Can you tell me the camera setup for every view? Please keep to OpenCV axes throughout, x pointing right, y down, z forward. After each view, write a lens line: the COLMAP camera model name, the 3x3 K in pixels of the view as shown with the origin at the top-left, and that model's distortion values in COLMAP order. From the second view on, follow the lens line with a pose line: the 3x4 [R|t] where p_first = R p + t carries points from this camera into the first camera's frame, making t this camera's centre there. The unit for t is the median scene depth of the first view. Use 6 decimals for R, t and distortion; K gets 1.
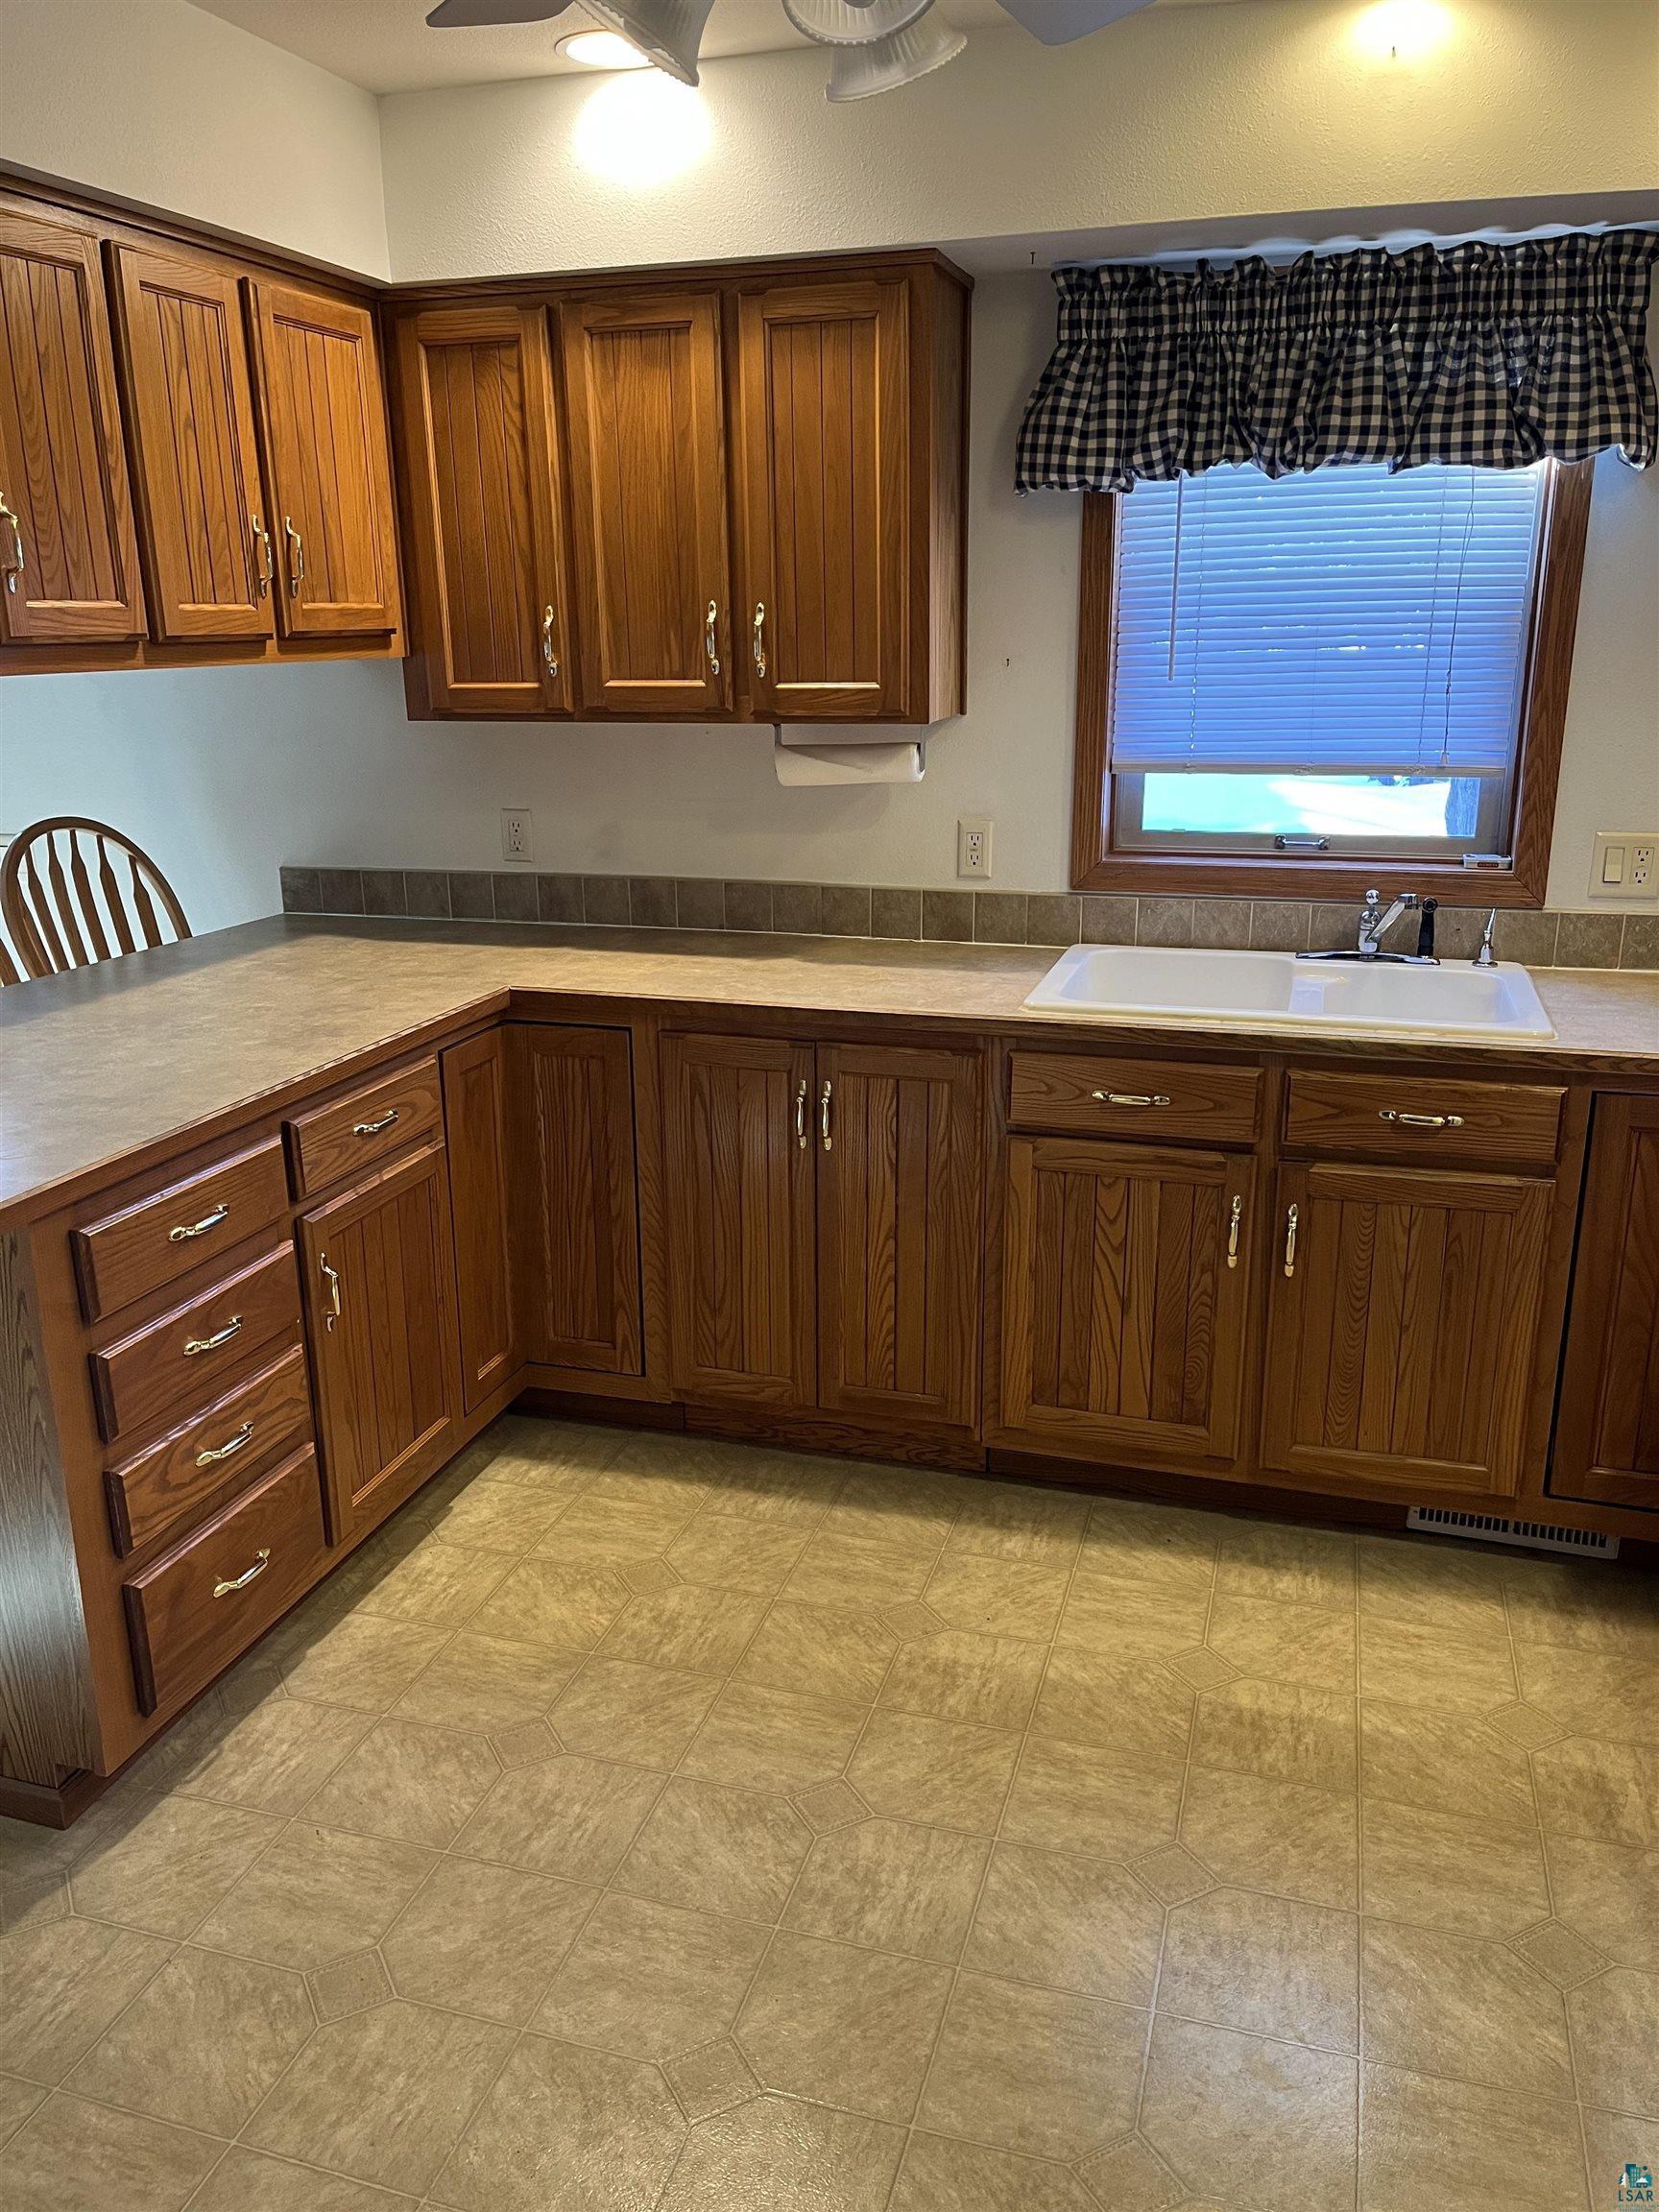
lens RADIAL K [[1676.3, 0, 806.7], [0, 1676.3, 1113.4], [0, 0, 1]] dist [0.058379, -0.079663]
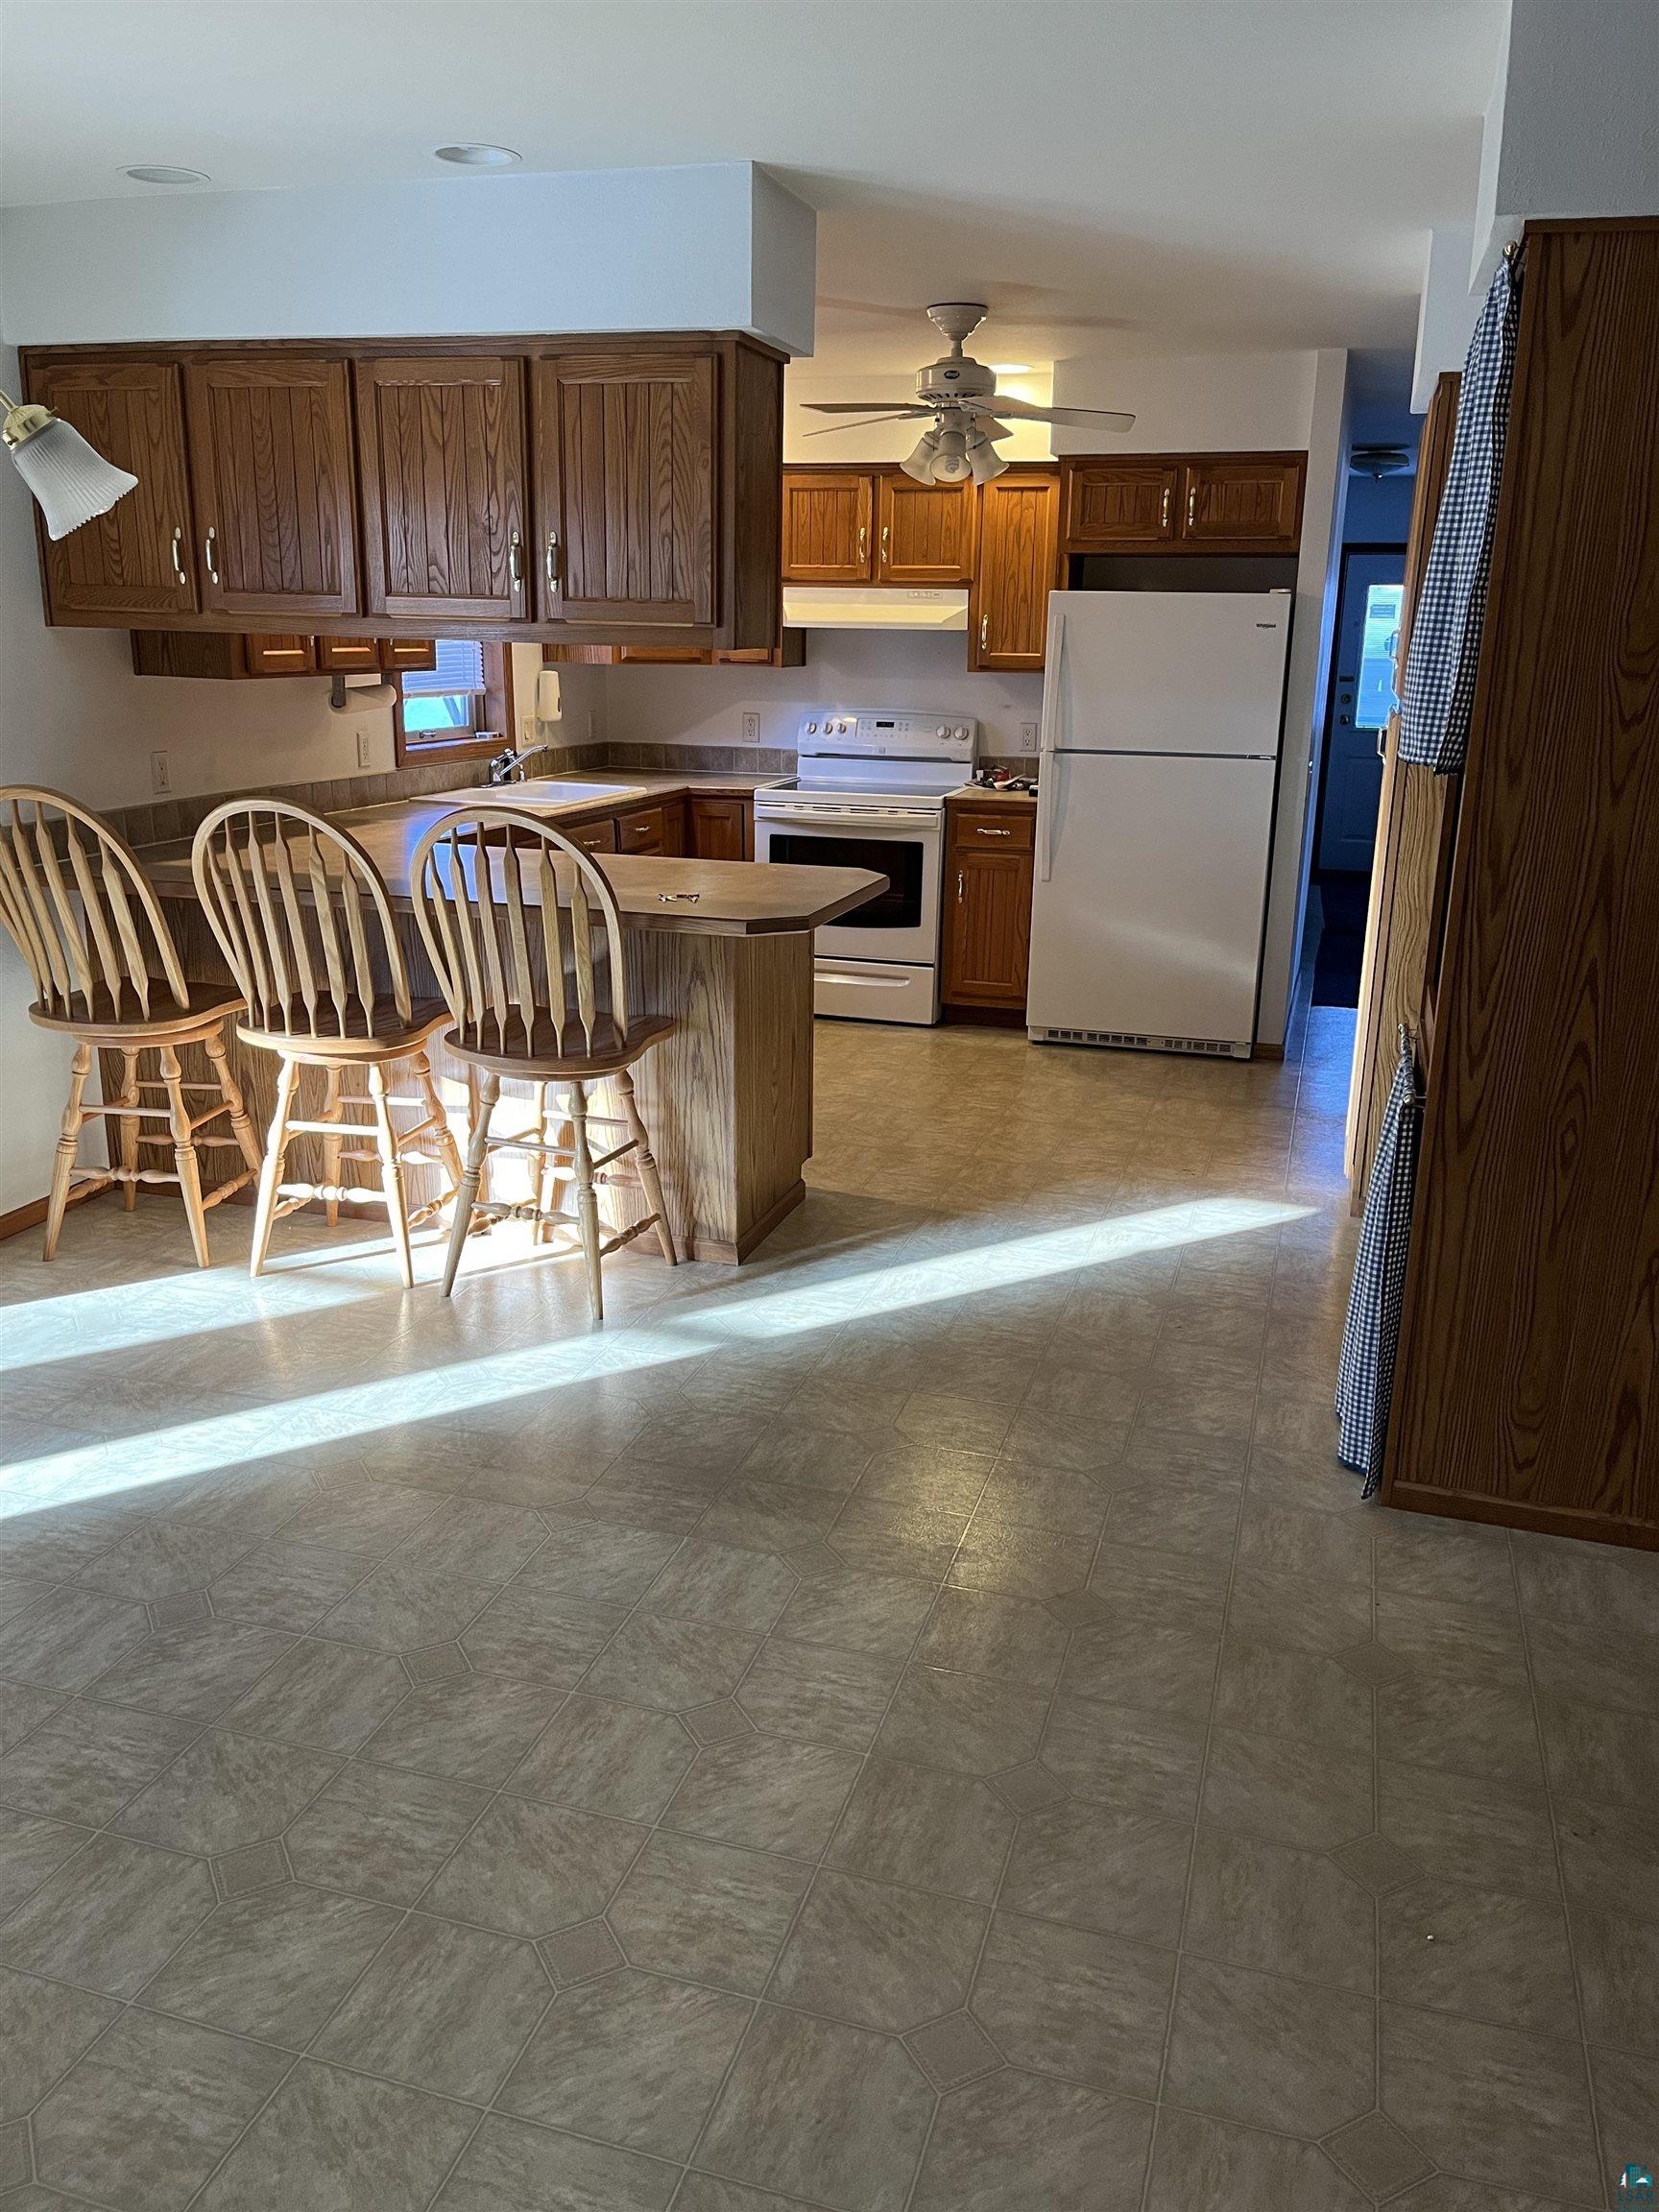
lens RADIAL K [[1676.3, 0, 850.5], [0, 1676.3, 1101.0], [0, 0, 1]] dist [0.058379, -0.079663]
pose [[-0.013759, -0.263765, 0.964489, -1.888408], [0.263092, 0.929637, 0.257987, -0.162781], [-0.964673, 0.257299, 0.056604, 0.626966]]
